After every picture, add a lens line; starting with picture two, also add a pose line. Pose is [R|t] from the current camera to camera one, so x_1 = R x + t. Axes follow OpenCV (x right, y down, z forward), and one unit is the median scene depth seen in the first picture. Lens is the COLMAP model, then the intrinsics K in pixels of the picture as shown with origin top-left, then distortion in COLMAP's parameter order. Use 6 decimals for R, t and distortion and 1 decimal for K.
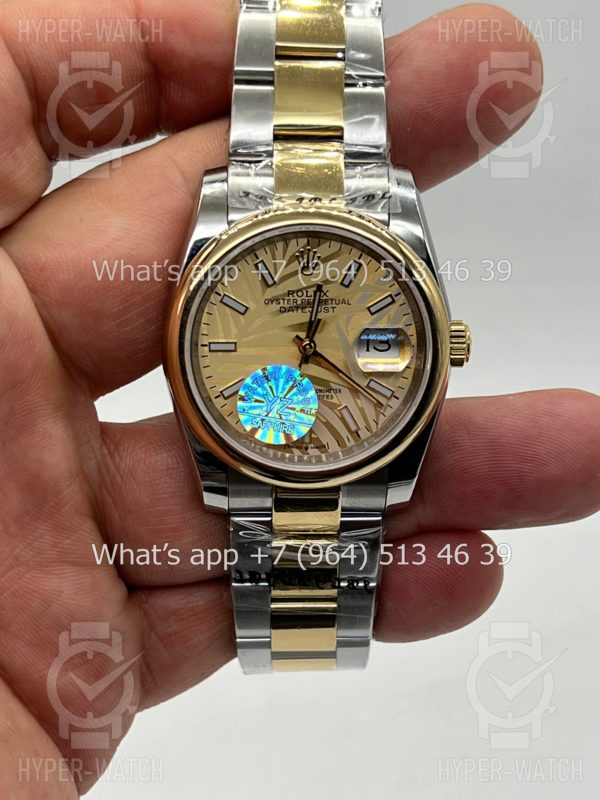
lens RADIAL K [[1879.4, 0, 300.0], [0, 1879.4, 400.0], [0, 0, 1]] dist [0.143107, -0.505024]
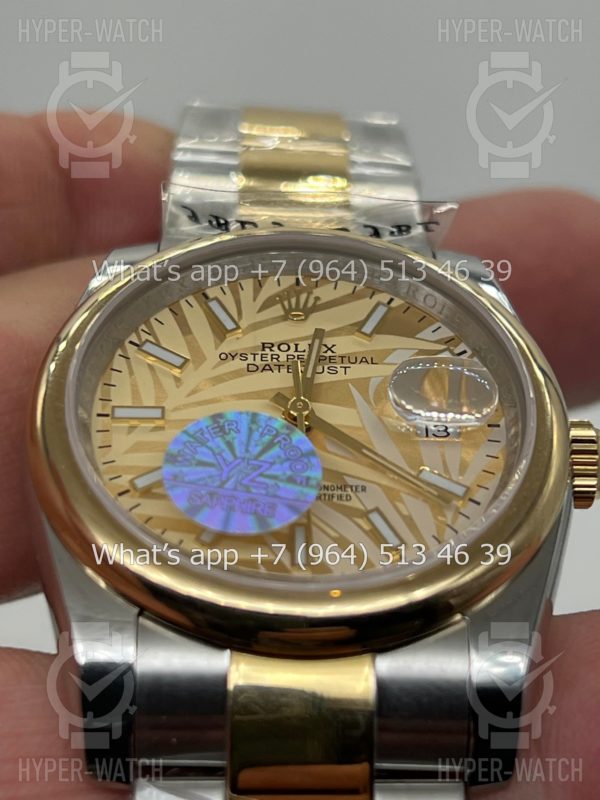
lens RADIAL K [[1879.4, 0, 300.0], [0, 1879.4, 400.0], [0, 0, 1]] dist [0.143107, -0.505024]
pose [[0.999743, -0.000699, 0.022681, -0.007771], [0.017470, 0.661548, -0.749699, 0.364922], [-0.014481, 0.749903, 0.661390, 0.647815]]
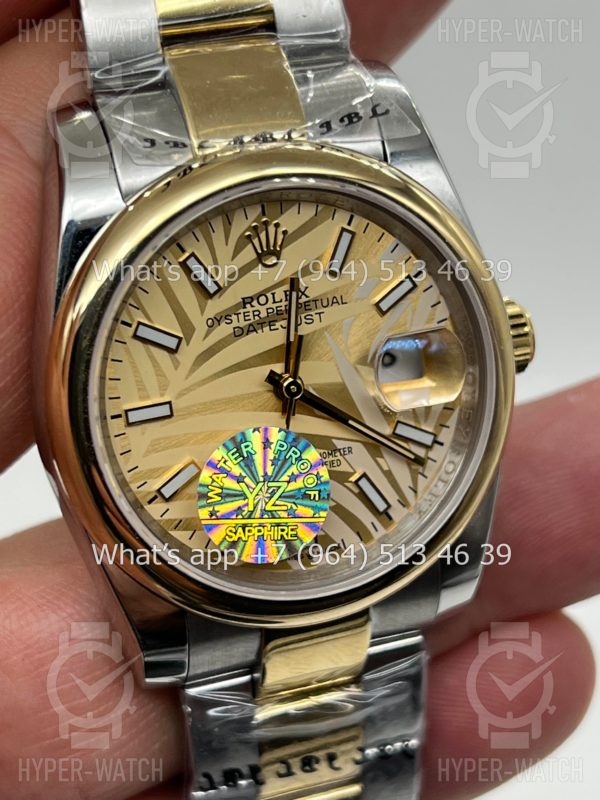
lens RADIAL K [[1879.4, 0, 300.0], [0, 1879.4, 400.0], [0, 0, 1]] dist [0.143107, -0.505024]
pose [[0.952422, -0.179355, 0.246424, -0.138014], [0.174522, 0.983778, 0.041501, -0.048062], [-0.249870, 0.003480, 0.968273, 0.432433]]
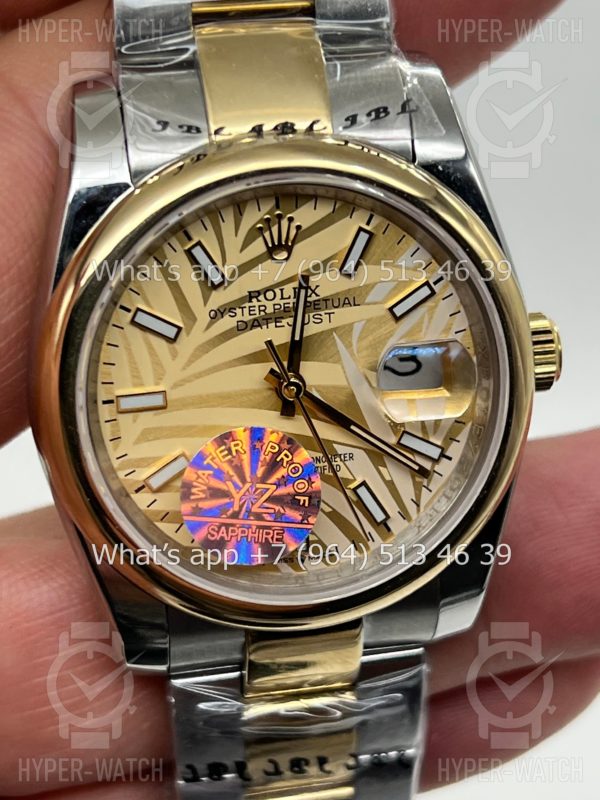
lens RADIAL K [[1879.4, 0, 300.0], [0, 1879.4, 400.0], [0, 0, 1]] dist [0.143107, -0.505024]
pose [[0.987208, -0.097622, 0.126057, -0.065252], [0.089882, 0.993782, 0.065708, -0.061401], [-0.131688, -0.053537, 0.989844, 0.438007]]
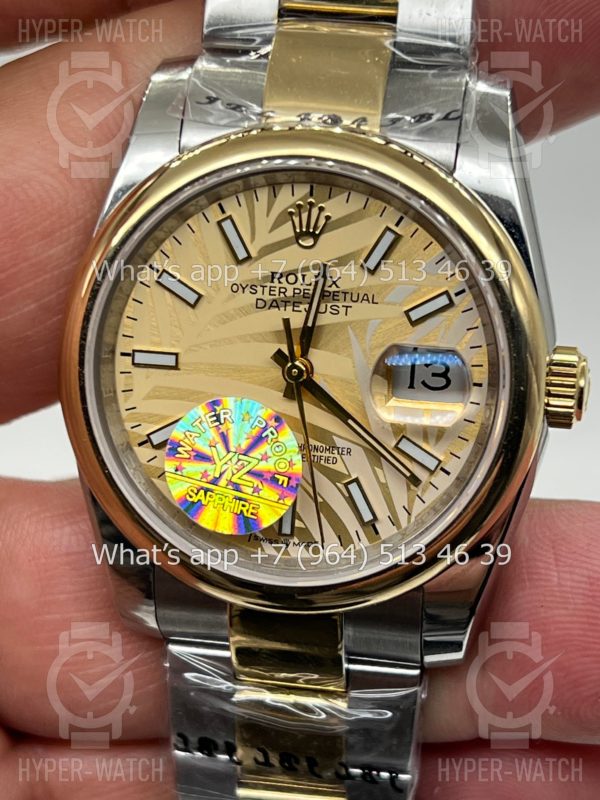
lens RADIAL K [[1879.4, 0, 300.0], [0, 1879.4, 400.0], [0, 0, 1]] dist [0.143107, -0.505024]
pose [[0.981177, 0.083057, -0.174337, 0.106765], [-0.086999, 0.996094, -0.015077, -0.010661], [0.172404, 0.029961, 0.984571, 0.429486]]
